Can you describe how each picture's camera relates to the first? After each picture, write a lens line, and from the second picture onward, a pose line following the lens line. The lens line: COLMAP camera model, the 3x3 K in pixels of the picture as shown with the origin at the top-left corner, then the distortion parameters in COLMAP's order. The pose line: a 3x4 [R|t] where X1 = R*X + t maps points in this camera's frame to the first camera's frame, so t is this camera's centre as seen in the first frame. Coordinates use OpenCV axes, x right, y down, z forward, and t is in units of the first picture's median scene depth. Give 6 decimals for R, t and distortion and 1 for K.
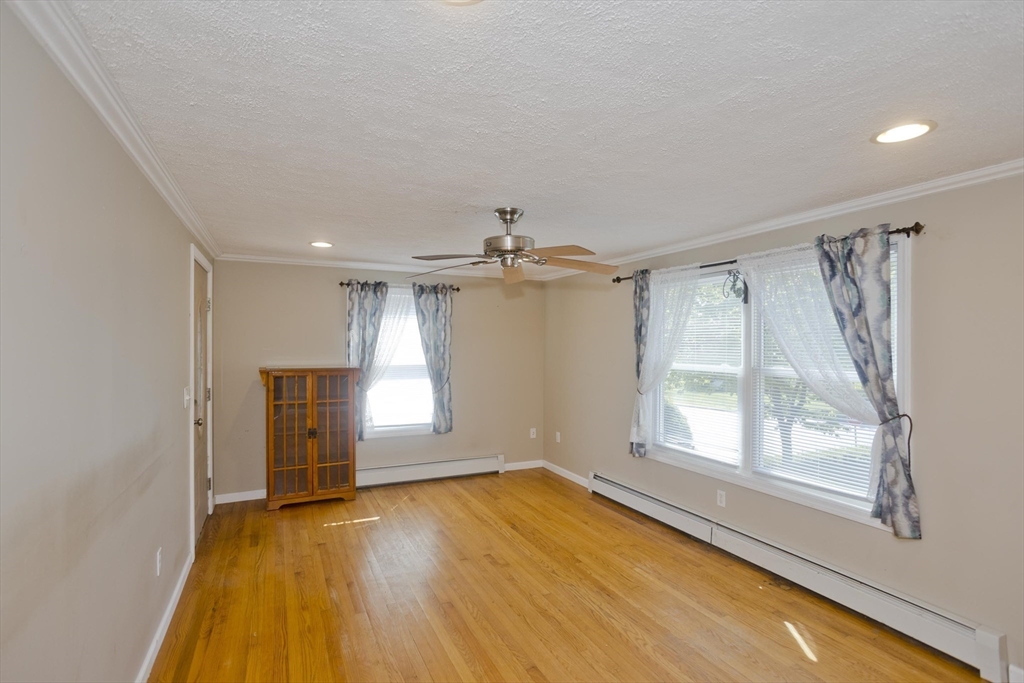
lens RADIAL K [[500.8, 0, 512.0], [0, 500.8, 341.5], [0, 0, 1]] dist [-0.050598, 0.029980]
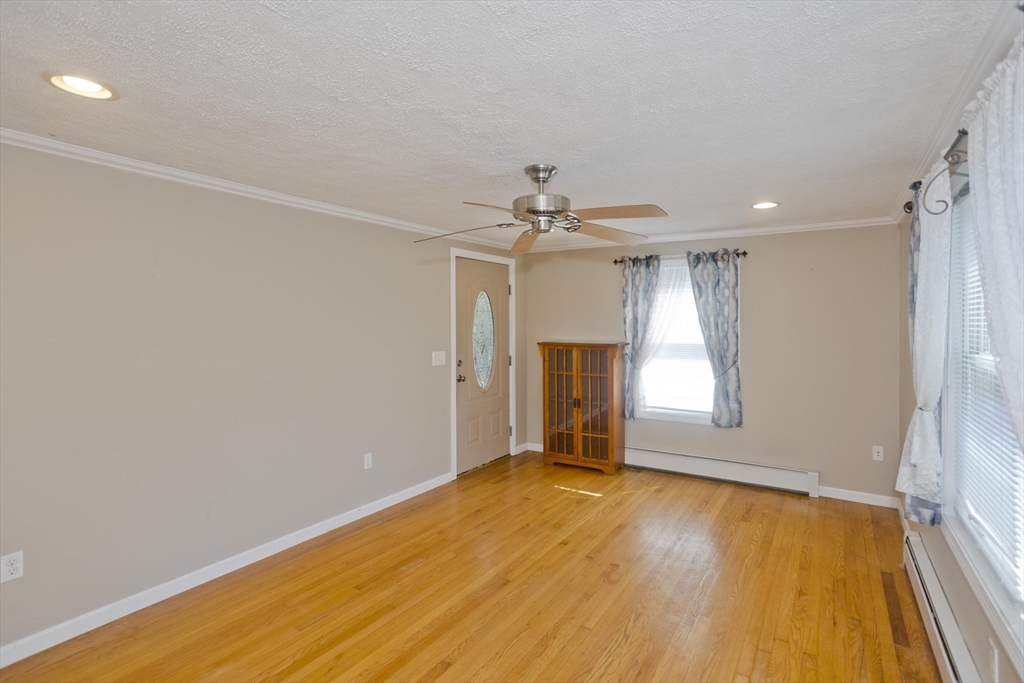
lens RADIAL K [[495.7, 0, 509.7], [0, 495.7, 325.2], [0, 0, 1]] dist [-0.059296, 0.029392]
pose [[0.518553, 0.004869, -0.855031, 0.477042], [0.002969, 0.999967, 0.007496, 0.006720], [0.855040, -0.006426, 0.518522, 0.337590]]
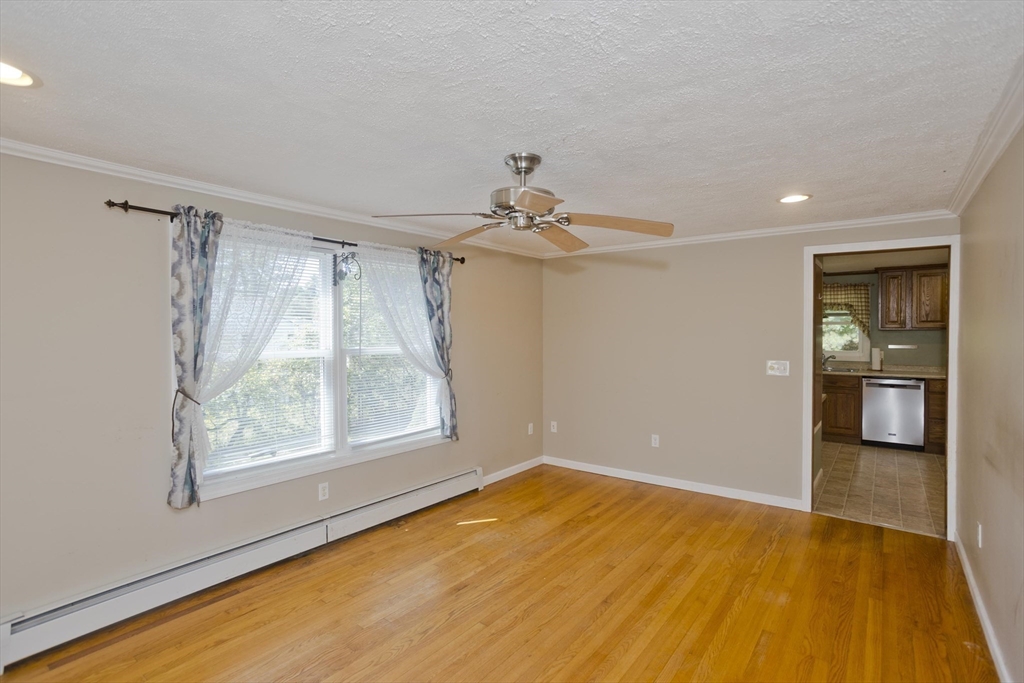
lens RADIAL K [[500.8, 0, 512.0], [0, 500.8, 341.5], [0, 0, 1]] dist [-0.050598, 0.029980]
pose [[-0.455329, -0.018615, 0.890129, -0.478075], [-0.000477, 0.999786, 0.020665, 0.011476], [-0.890323, 0.008985, -0.455241, 0.930145]]
